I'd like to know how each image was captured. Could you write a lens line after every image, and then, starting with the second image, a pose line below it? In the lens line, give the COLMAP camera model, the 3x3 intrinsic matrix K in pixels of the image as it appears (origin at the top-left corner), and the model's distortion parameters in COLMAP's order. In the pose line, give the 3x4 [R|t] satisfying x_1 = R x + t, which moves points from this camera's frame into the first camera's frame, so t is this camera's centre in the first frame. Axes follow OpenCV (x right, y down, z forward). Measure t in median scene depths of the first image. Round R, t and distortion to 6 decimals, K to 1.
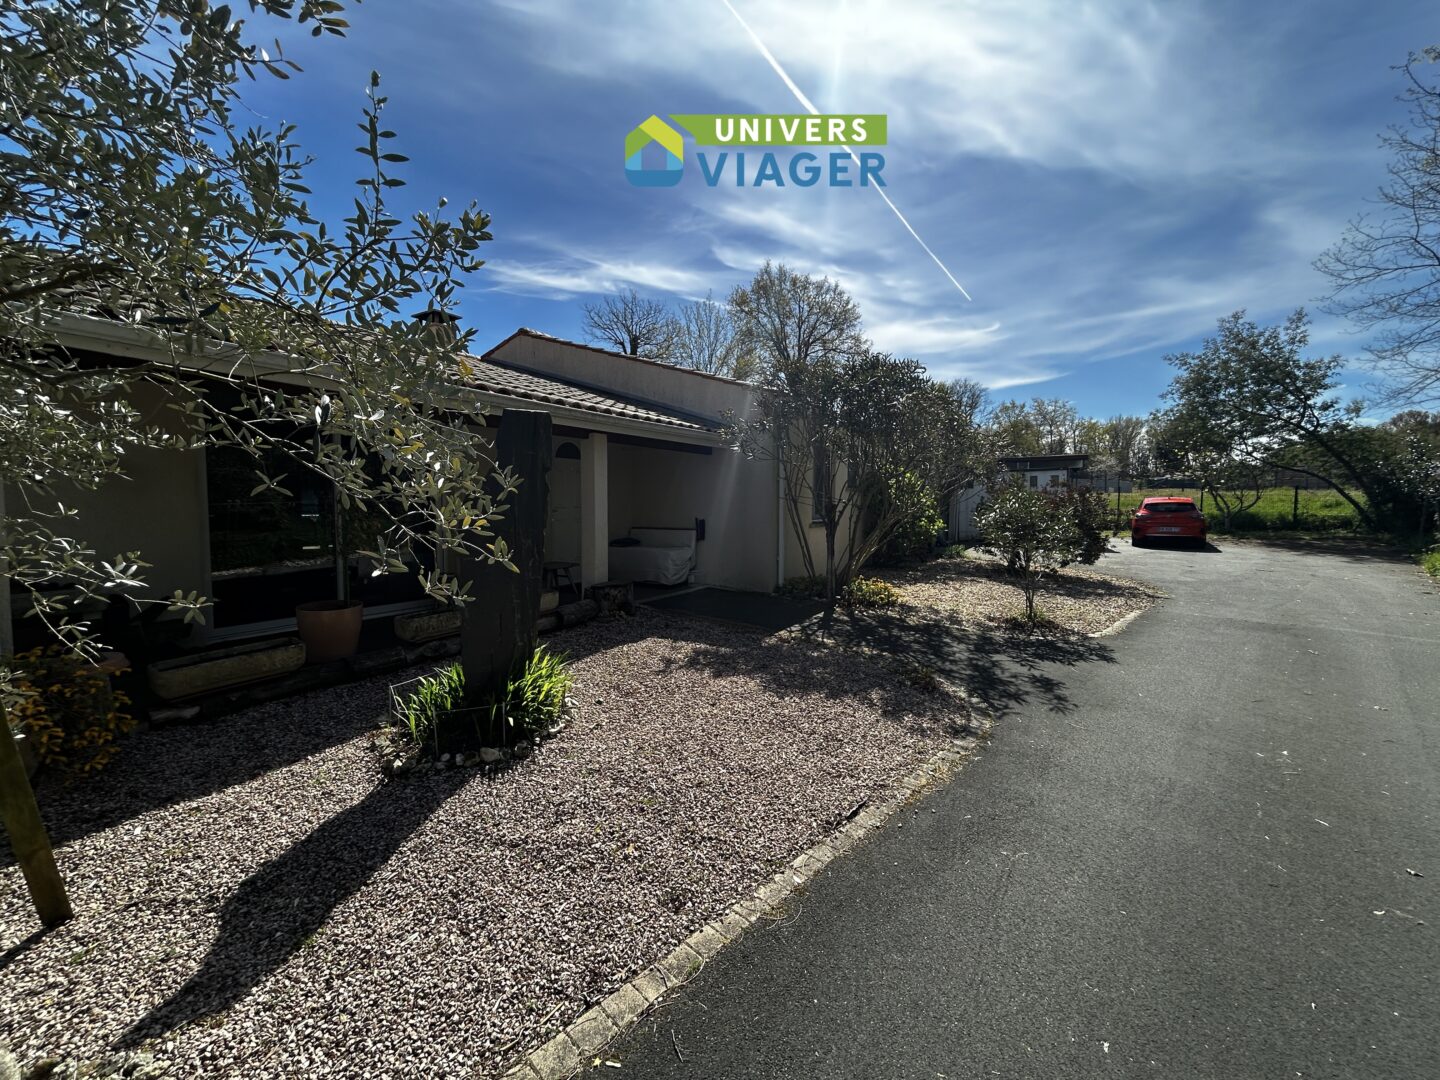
lens RADIAL K [[583.0, 0, 727.7], [0, 583.0, 542.9], [0, 0, 1]] dist [-0.000485, -0.000800]
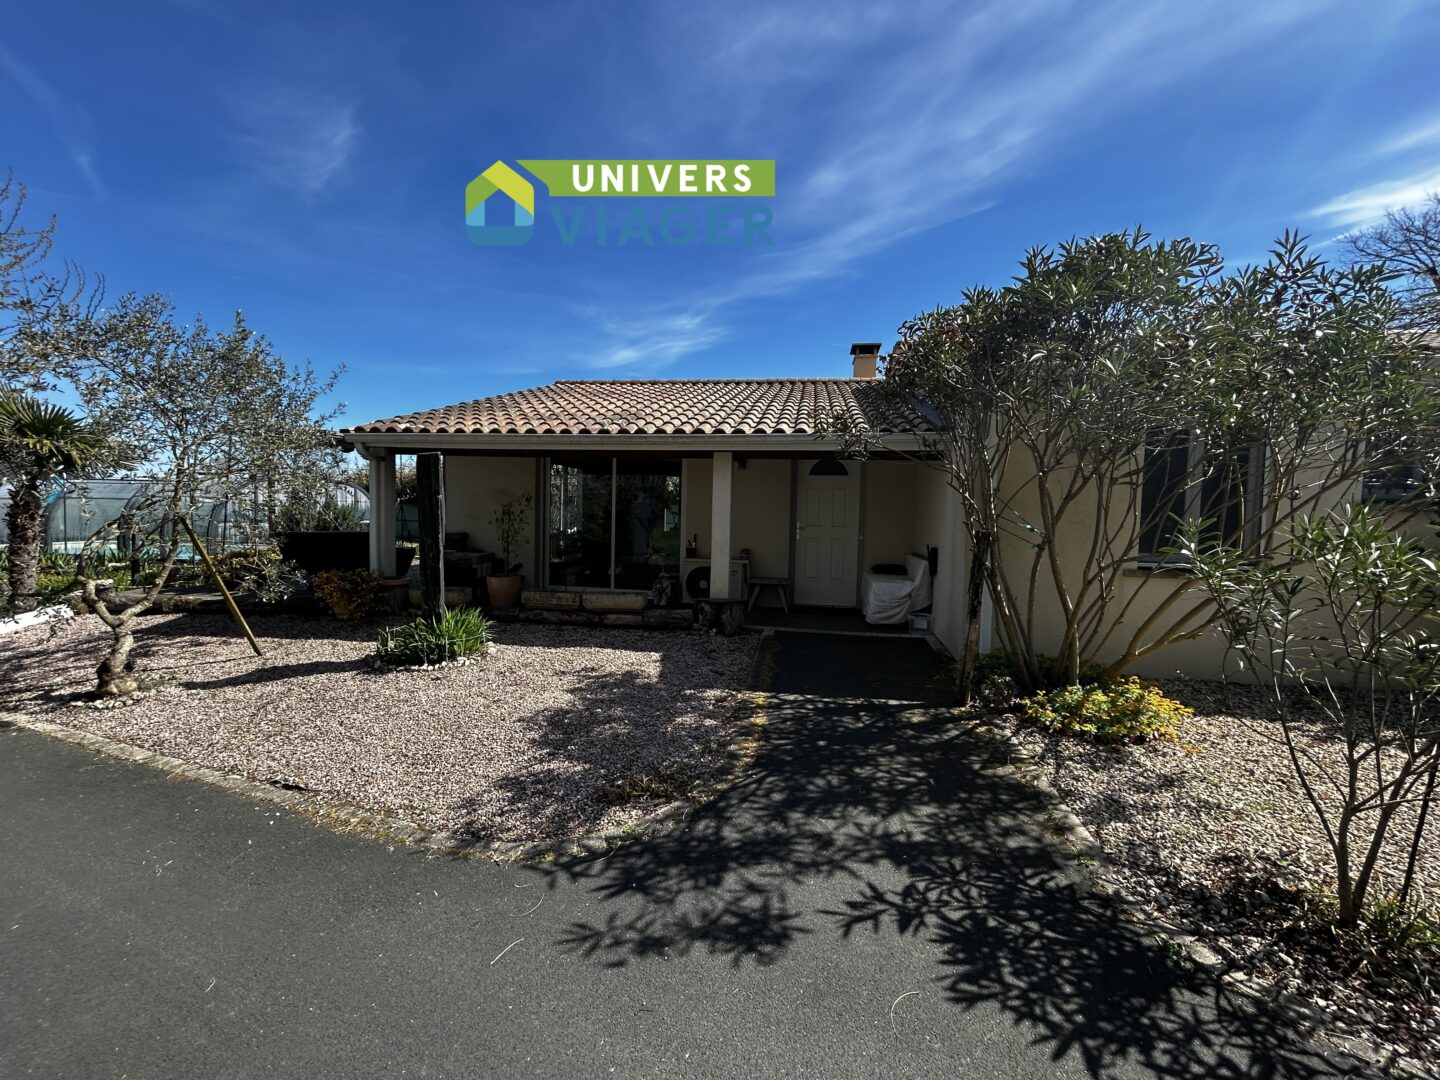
lens RADIAL K [[583.0, 0, 727.7], [0, 583.0, 538.0], [0, 0, 1]] dist [-0.000485, -0.000800]
pose [[0.383321, 0.055059, -0.921973, 1.020008], [-0.089092, 0.995771, 0.022425, -0.084218], [0.919308, 0.073545, 0.386606, 0.846341]]
